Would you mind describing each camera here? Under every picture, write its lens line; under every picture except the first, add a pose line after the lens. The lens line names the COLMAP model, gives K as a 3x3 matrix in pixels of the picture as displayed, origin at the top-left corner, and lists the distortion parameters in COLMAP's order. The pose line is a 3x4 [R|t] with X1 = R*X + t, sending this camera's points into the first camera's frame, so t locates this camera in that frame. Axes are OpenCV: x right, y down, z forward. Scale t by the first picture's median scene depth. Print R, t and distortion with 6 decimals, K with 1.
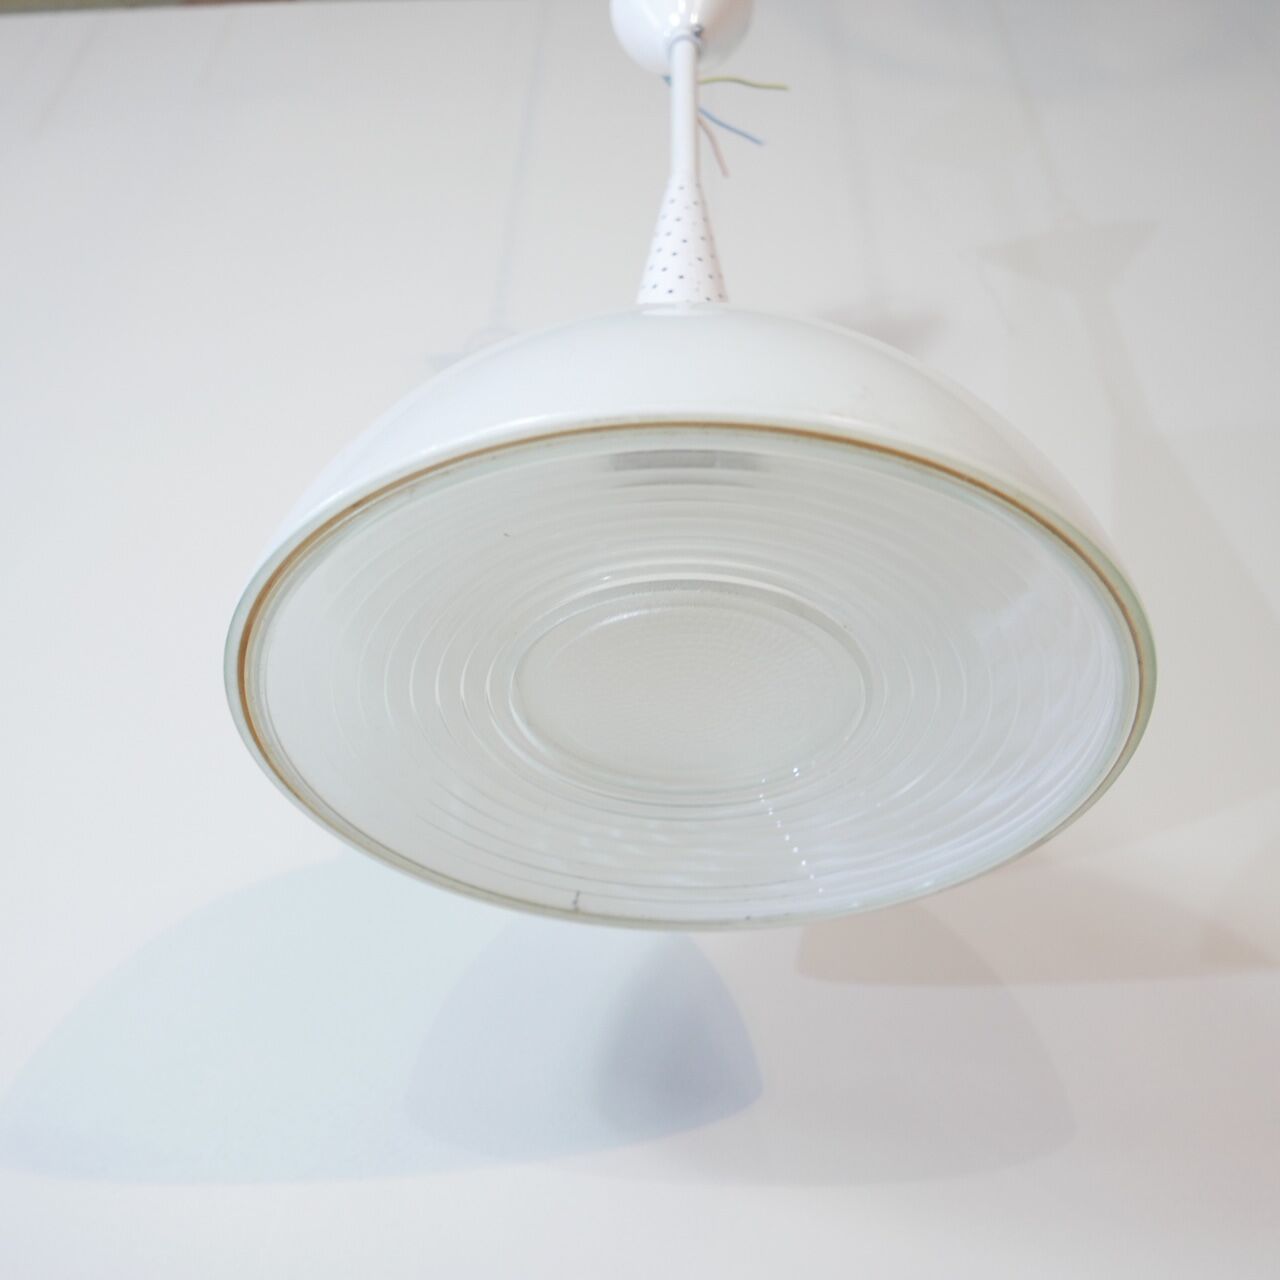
lens RADIAL K [[1169.8, 0, 694.8], [0, 1169.8, 678.8], [0, 0, 1]] dist [-0.005256, 0.001220]
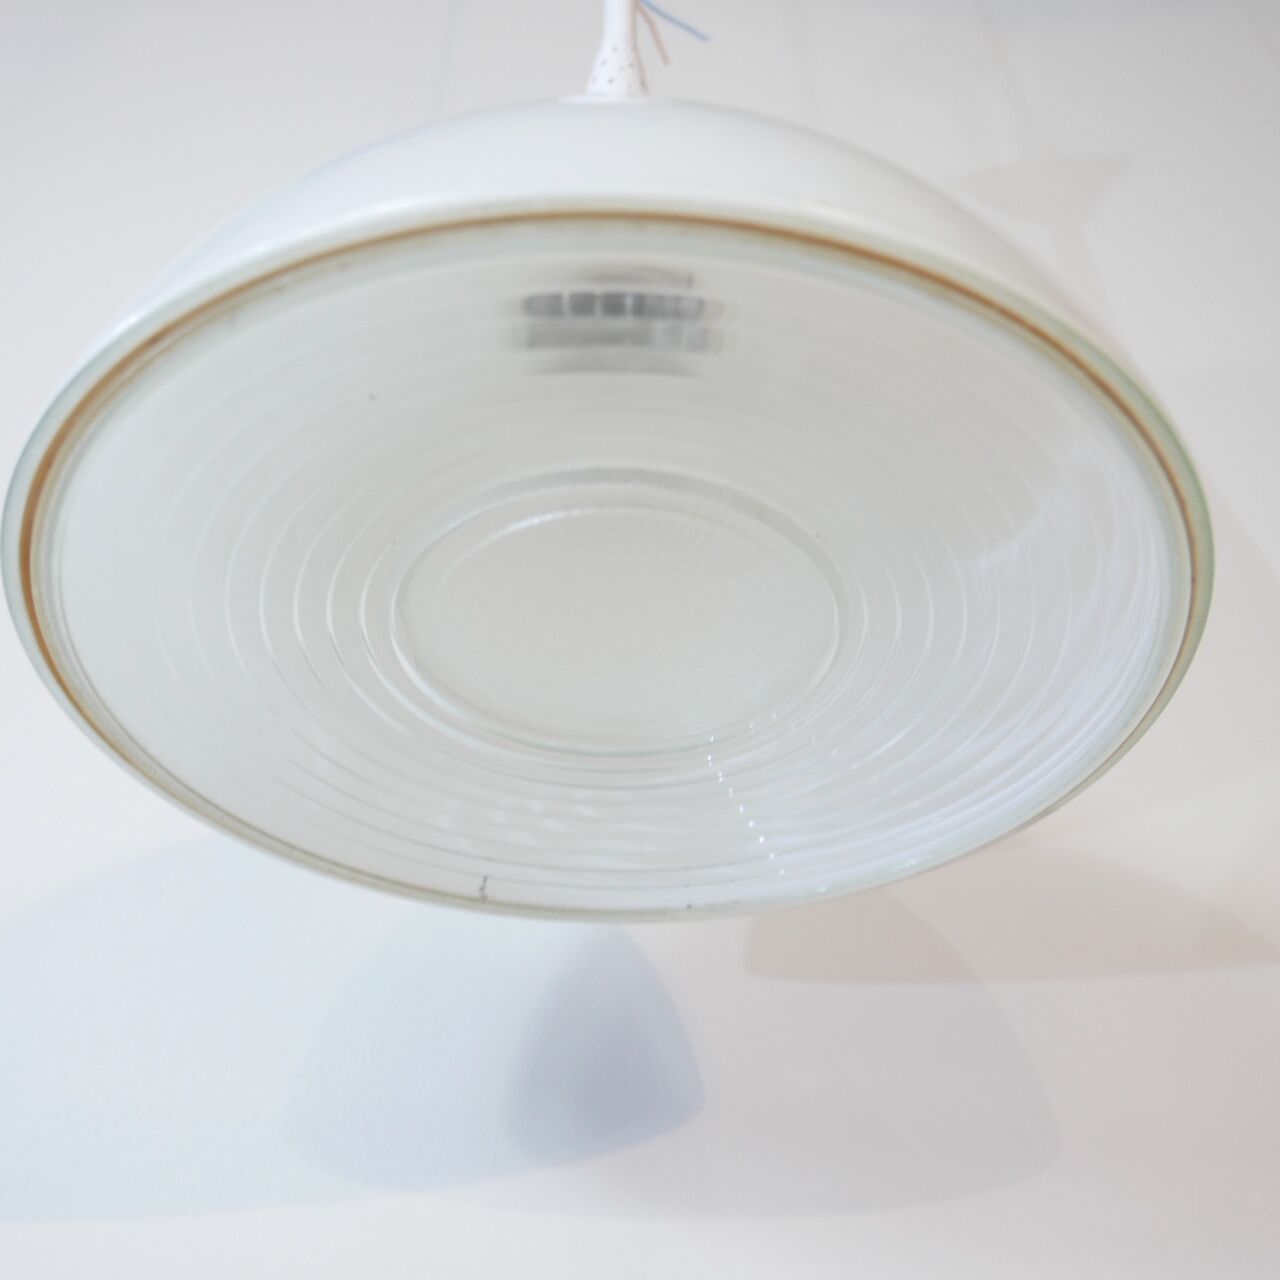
lens RADIAL K [[1169.8, 0, 694.8], [0, 1169.8, 678.8], [0, 0, 1]] dist [-0.005256, 0.001220]
pose [[0.998539, 0.004619, 0.053842, 0.003634], [-0.005236, 0.999922, 0.011308, 0.034824], [-0.053785, -0.011573, 0.998485, 0.180307]]
